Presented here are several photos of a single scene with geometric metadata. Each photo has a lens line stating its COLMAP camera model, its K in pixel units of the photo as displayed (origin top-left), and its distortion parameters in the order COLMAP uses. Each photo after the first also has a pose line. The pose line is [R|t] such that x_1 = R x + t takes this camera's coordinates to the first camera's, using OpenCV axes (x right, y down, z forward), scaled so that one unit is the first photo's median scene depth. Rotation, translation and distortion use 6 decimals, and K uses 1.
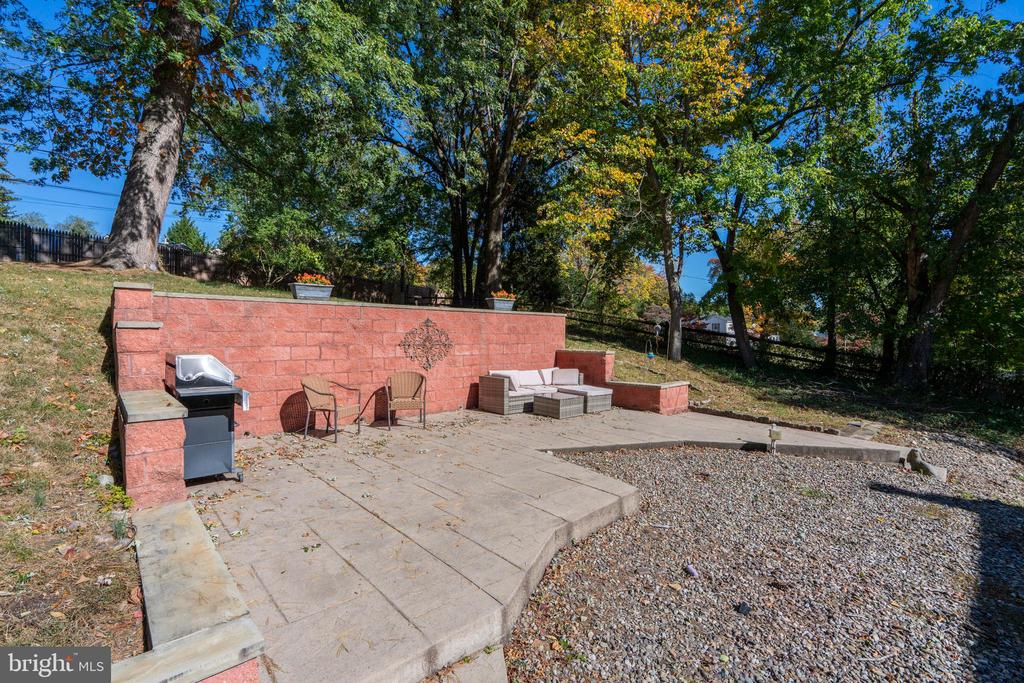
lens RADIAL K [[453.2, 0, 508.4], [0, 453.2, 337.4], [0, 0, 1]] dist [-0.001935, 0.001212]
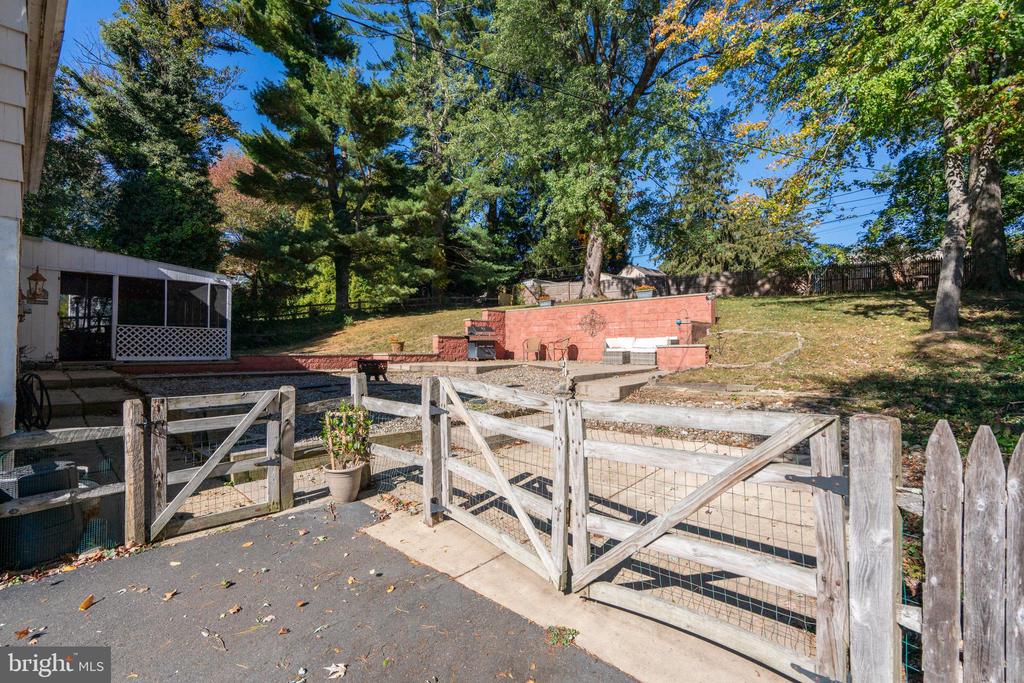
lens RADIAL K [[465.7, 0, 510.0], [0, 465.7, 341.9], [0, 0, 1]] dist [-0.009586, 0.000034]
pose [[0.105985, -0.020342, -0.994160, 1.660205], [0.003032, 0.999793, -0.020134, 0.128118], [0.994363, -0.000880, 0.106025, 0.464118]]
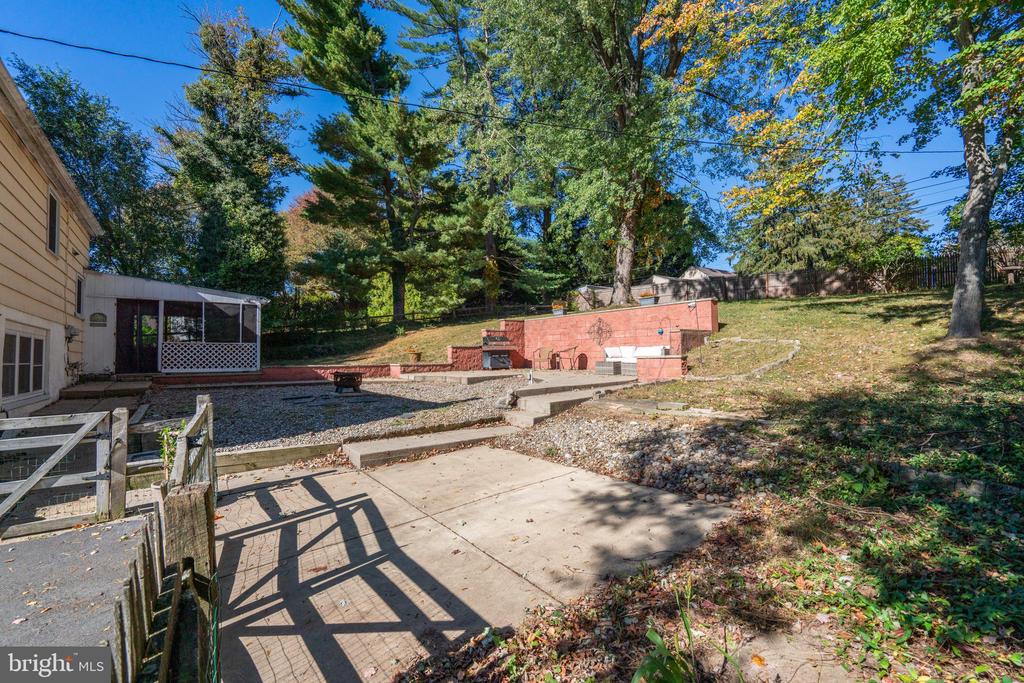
lens RADIAL K [[453.2, 0, 508.4], [0, 453.2, 337.4], [0, 0, 1]] dist [-0.001935, 0.001212]
pose [[-0.084331, -0.039734, -0.995645, 1.641194], [0.011180, 0.999104, -0.040819, 0.104279], [0.996375, -0.014573, -0.083811, 0.834644]]
